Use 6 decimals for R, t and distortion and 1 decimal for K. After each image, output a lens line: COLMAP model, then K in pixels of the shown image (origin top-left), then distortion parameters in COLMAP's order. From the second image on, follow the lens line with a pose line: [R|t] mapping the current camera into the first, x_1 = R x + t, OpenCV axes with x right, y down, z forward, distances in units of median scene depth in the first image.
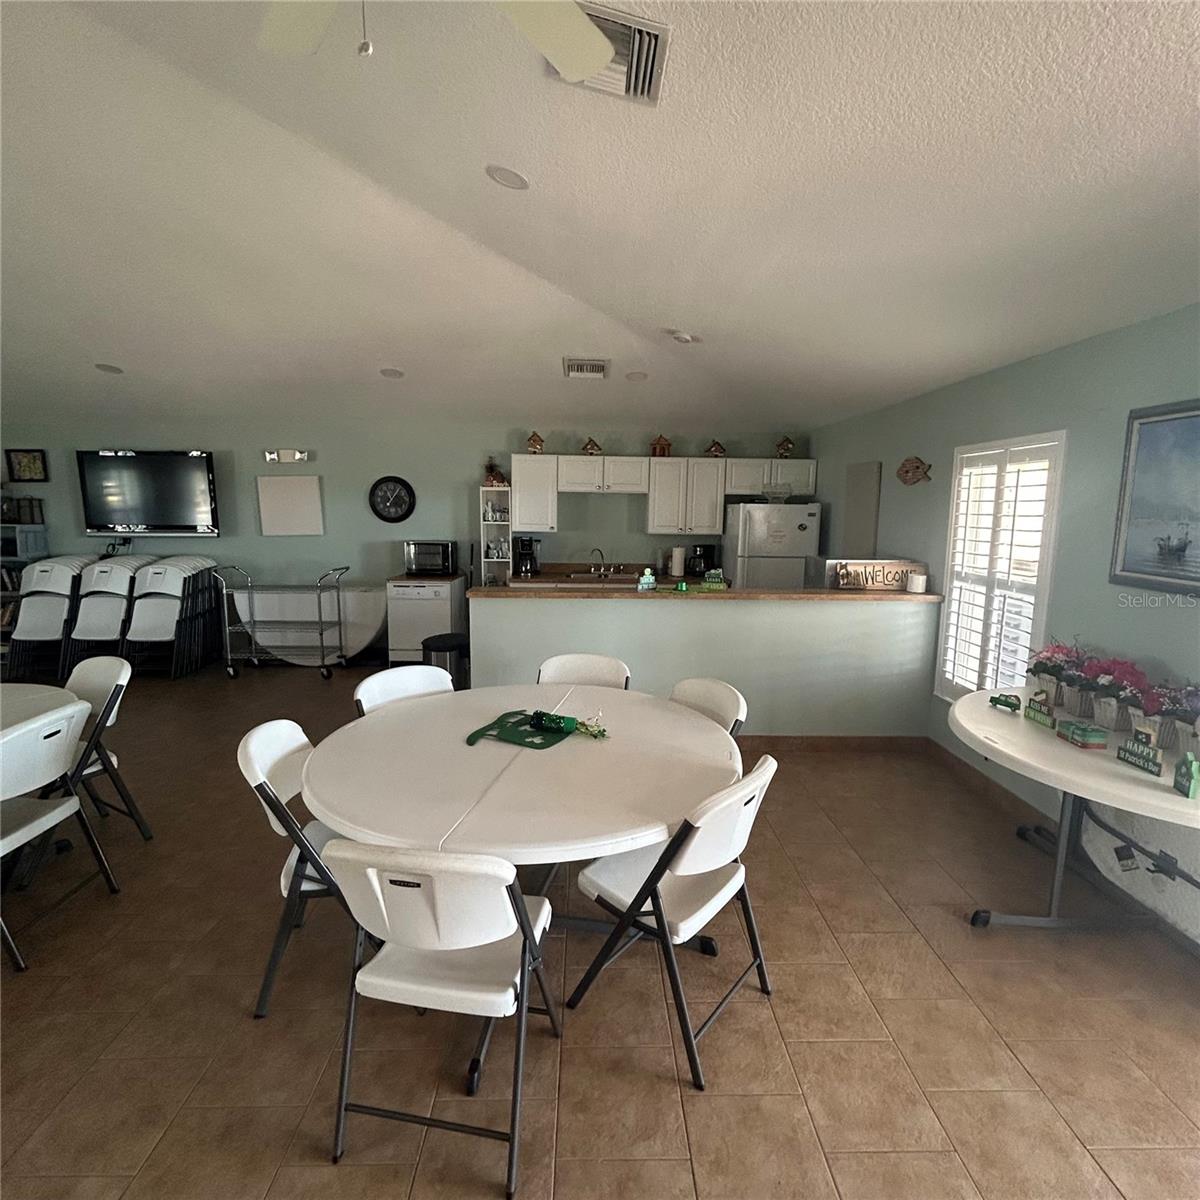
lens RADIAL K [[646.5, 0, 600.6], [0, 646.5, 601.9], [0, 0, 1]] dist [-0.004939, 0.003705]
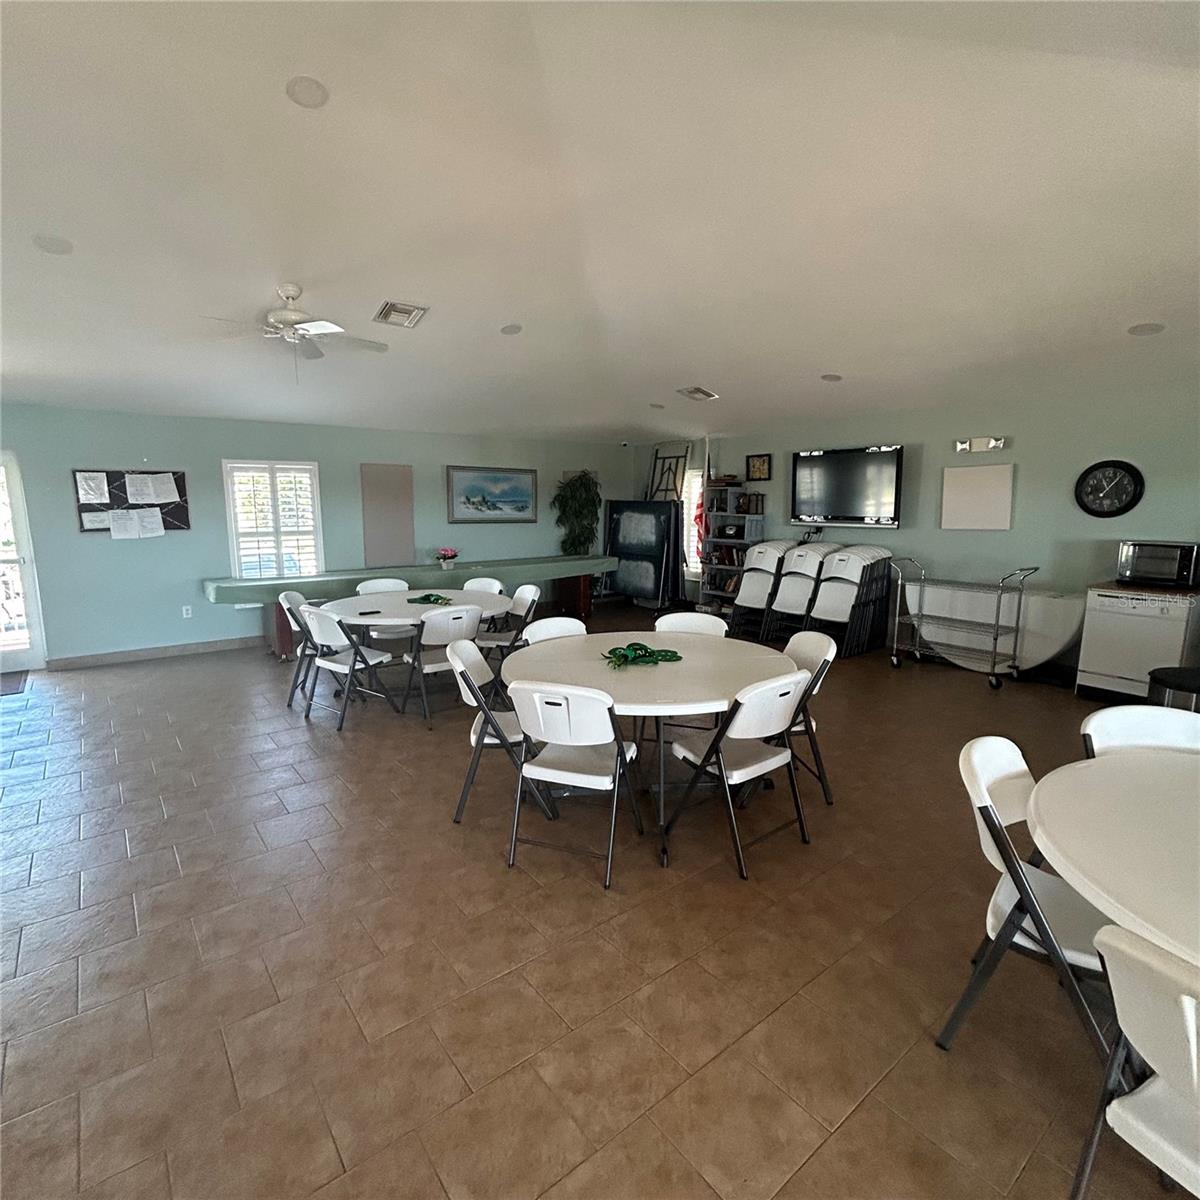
lens RADIAL K [[646.5, 0, 599.1], [0, 646.5, 598.5], [0, 0, 1]] dist [-0.004939, 0.003705]
pose [[0.601962, 0.113921, -0.790357, -0.056478], [-0.108565, 0.992257, 0.060336, -0.000776], [0.791110, 0.049485, 0.609669, 0.002544]]
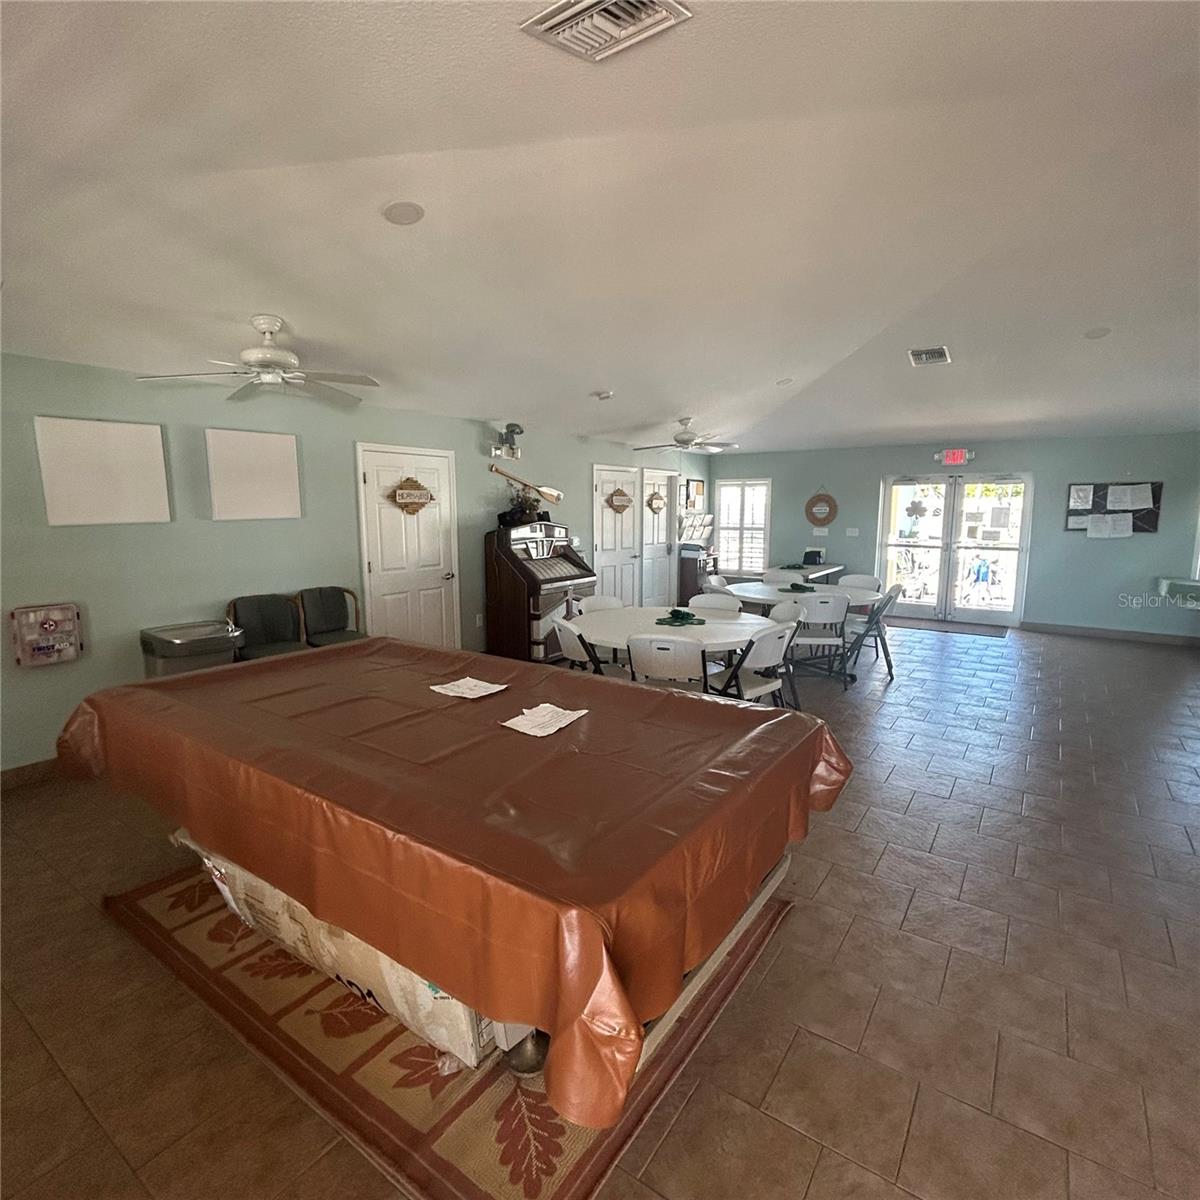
lens RADIAL K [[646.5, 0, 600.9], [0, 646.5, 600.5], [0, 0, 1]] dist [-0.004939, 0.003705]
pose [[-0.591553, 0.109713, -0.798767, 0.125952], [-0.119602, 0.967797, 0.221505, 0.001566], [0.797346, 0.226566, -0.559381, -0.005921]]
